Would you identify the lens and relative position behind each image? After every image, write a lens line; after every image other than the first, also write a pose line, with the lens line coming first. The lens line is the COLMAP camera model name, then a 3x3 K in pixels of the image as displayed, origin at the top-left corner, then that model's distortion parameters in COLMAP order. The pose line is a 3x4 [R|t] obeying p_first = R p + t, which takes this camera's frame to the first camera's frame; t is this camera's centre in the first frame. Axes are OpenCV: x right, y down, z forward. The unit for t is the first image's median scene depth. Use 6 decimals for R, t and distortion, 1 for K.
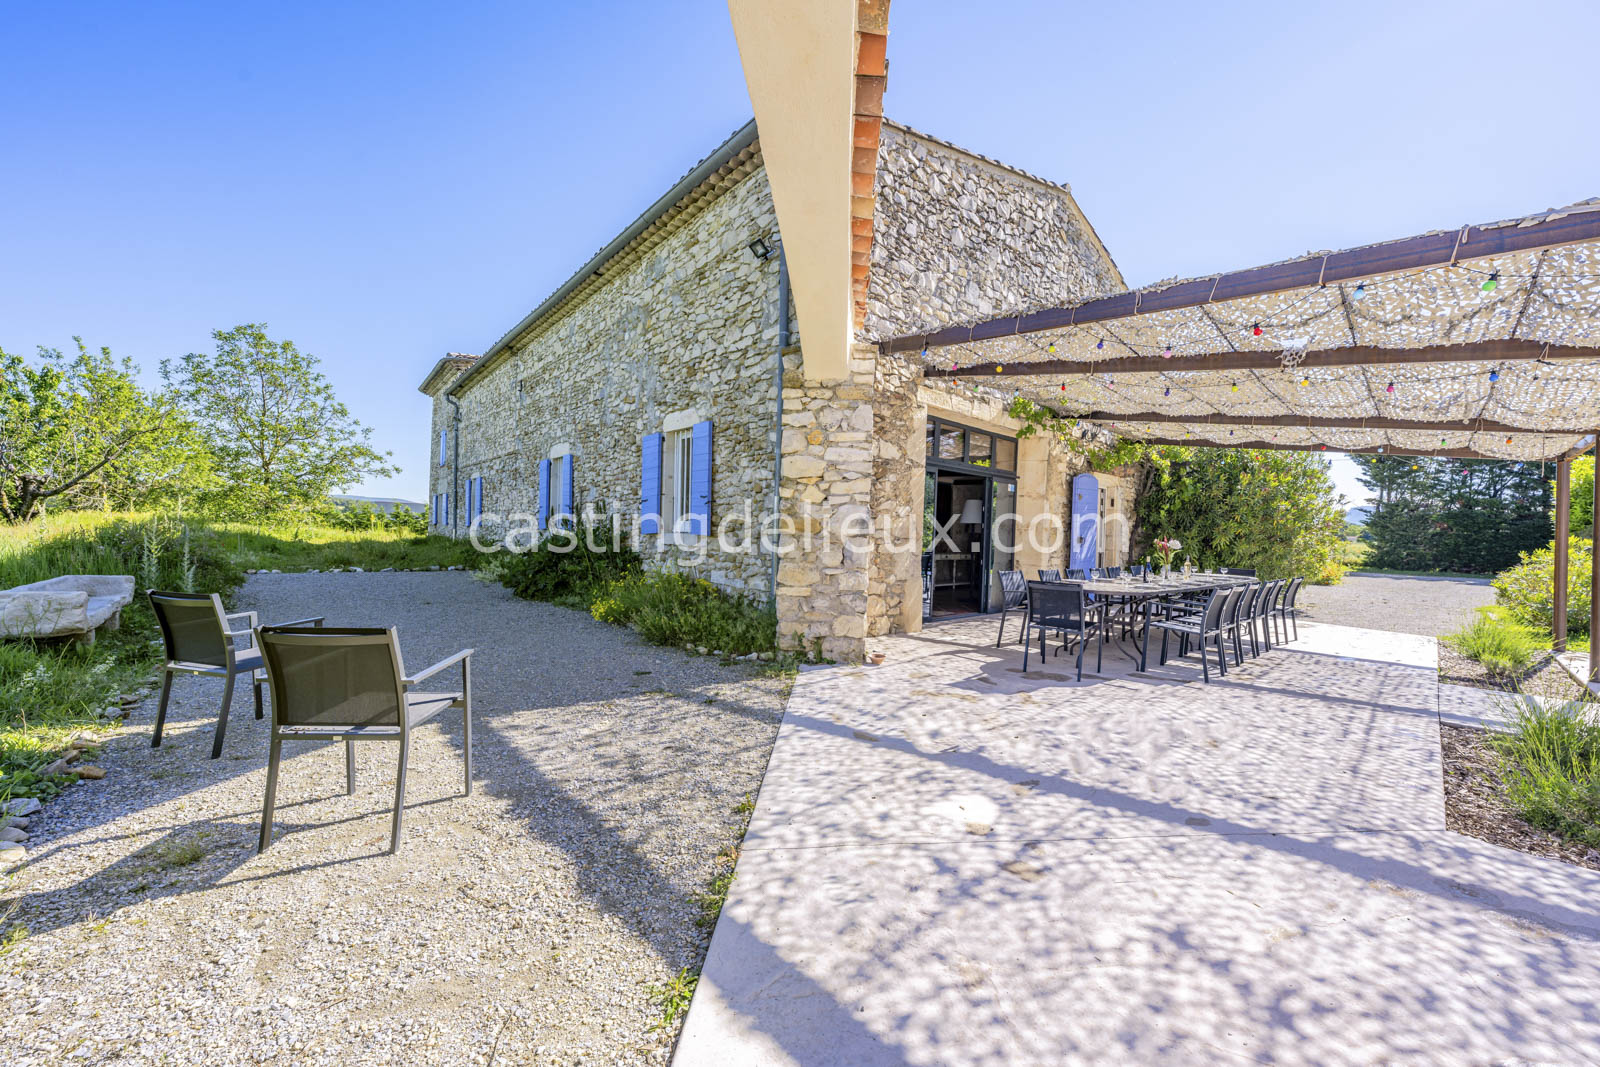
lens RADIAL K [[638.4, 0, 801.2], [0, 638.4, 537.9], [0, 0, 1]] dist [0.002473, 0.000078]
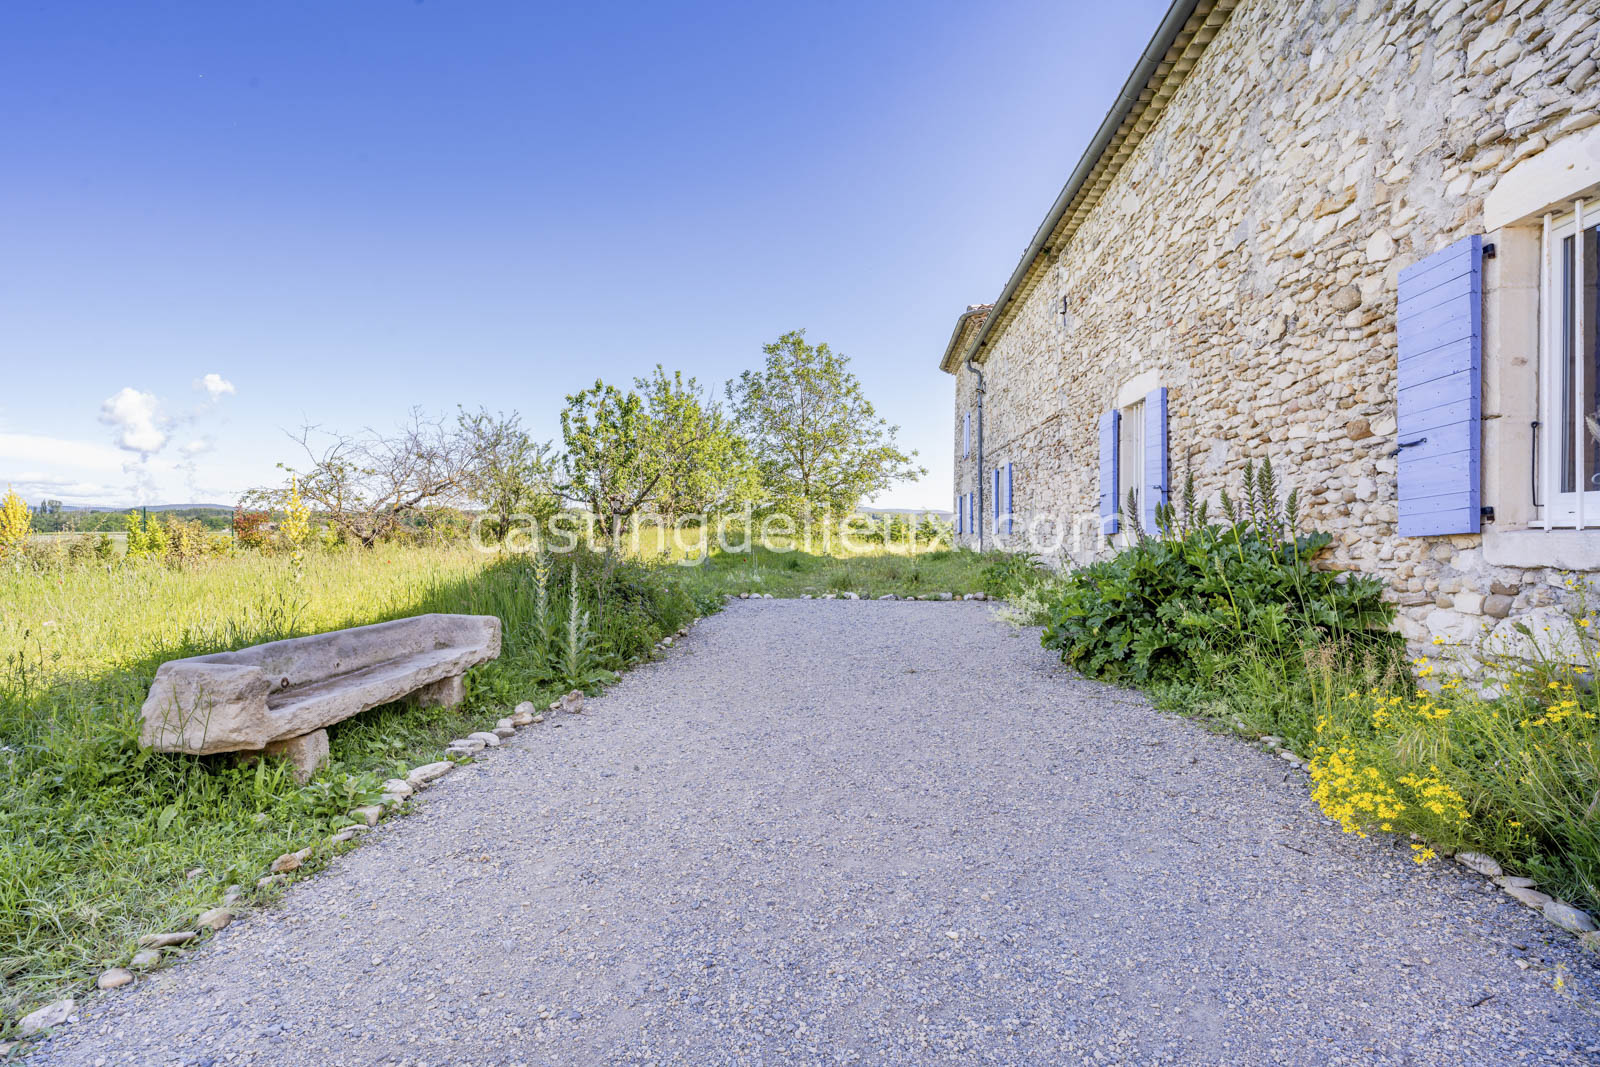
lens RADIAL K [[778.8, 0, 800.2], [0, 778.8, 540.8], [0, 0, 1]] dist [0.001861, 0.000069]
pose [[0.739751, -0.018786, -0.672618, -0.086545], [0.011655, 0.999818, -0.015106, -0.000488], [0.672780, 0.003335, 0.739835, 0.186636]]
